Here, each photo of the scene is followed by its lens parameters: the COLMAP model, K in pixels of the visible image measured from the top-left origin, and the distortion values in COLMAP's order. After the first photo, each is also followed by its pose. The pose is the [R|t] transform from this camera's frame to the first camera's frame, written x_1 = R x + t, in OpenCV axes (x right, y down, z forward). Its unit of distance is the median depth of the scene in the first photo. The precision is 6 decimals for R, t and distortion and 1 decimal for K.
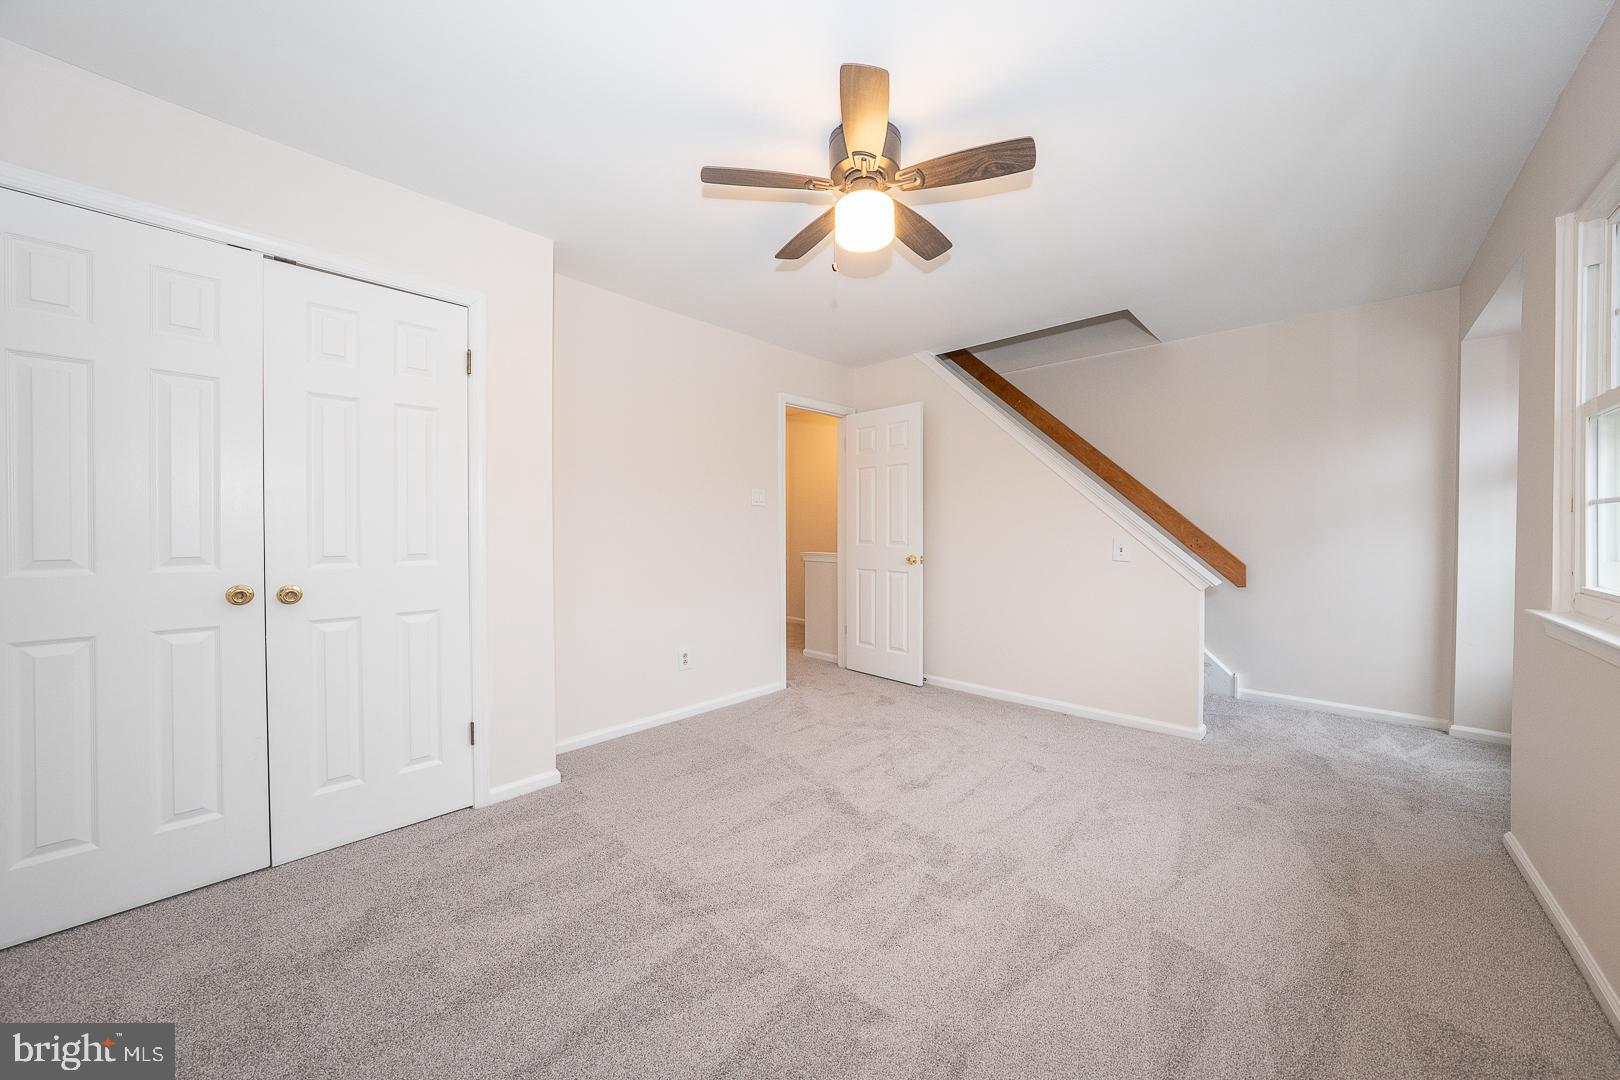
lens RADIAL K [[559.3, 0, 813.0], [0, 559.3, 534.4], [0, 0, 1]] dist [-0.024267, 0.004945]
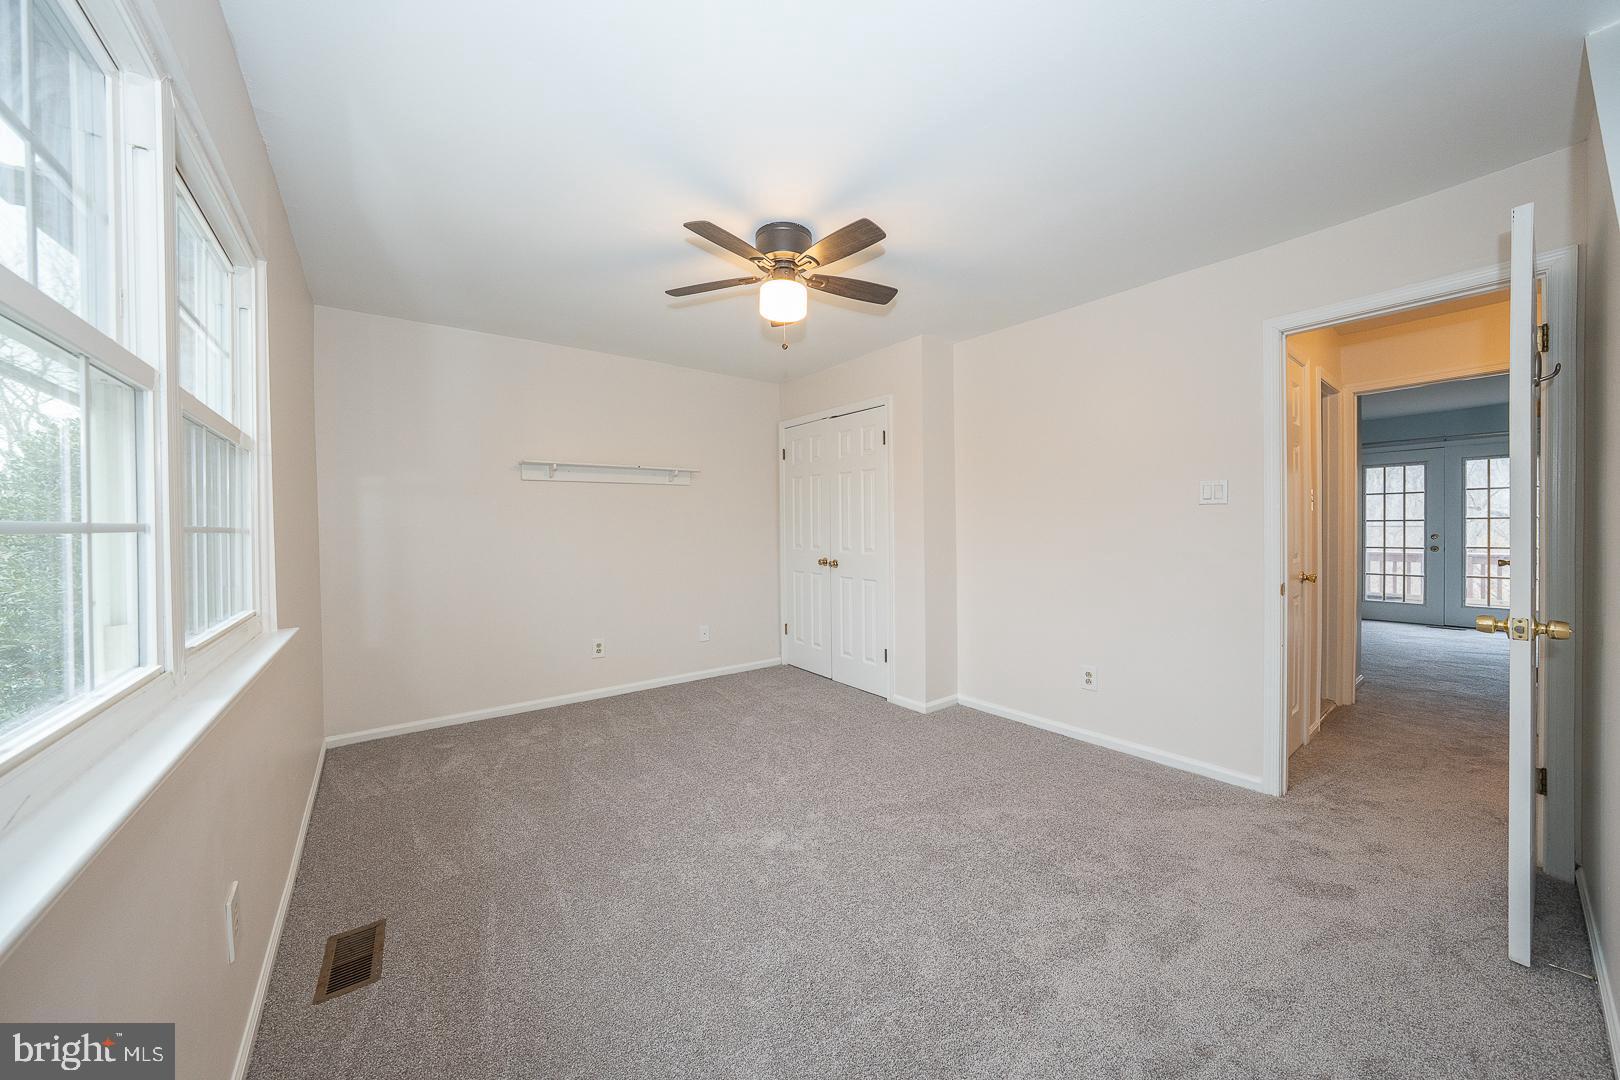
lens RADIAL K [[559.3, 0, 813.0], [0, 559.3, 534.4], [0, 0, 1]] dist [-0.024267, 0.004945]
pose [[-0.157055, 0.014622, -0.987482, 1.105315], [-0.002219, 0.999883, 0.015158, -0.038188], [0.987587, 0.004572, -0.157005, 1.038150]]
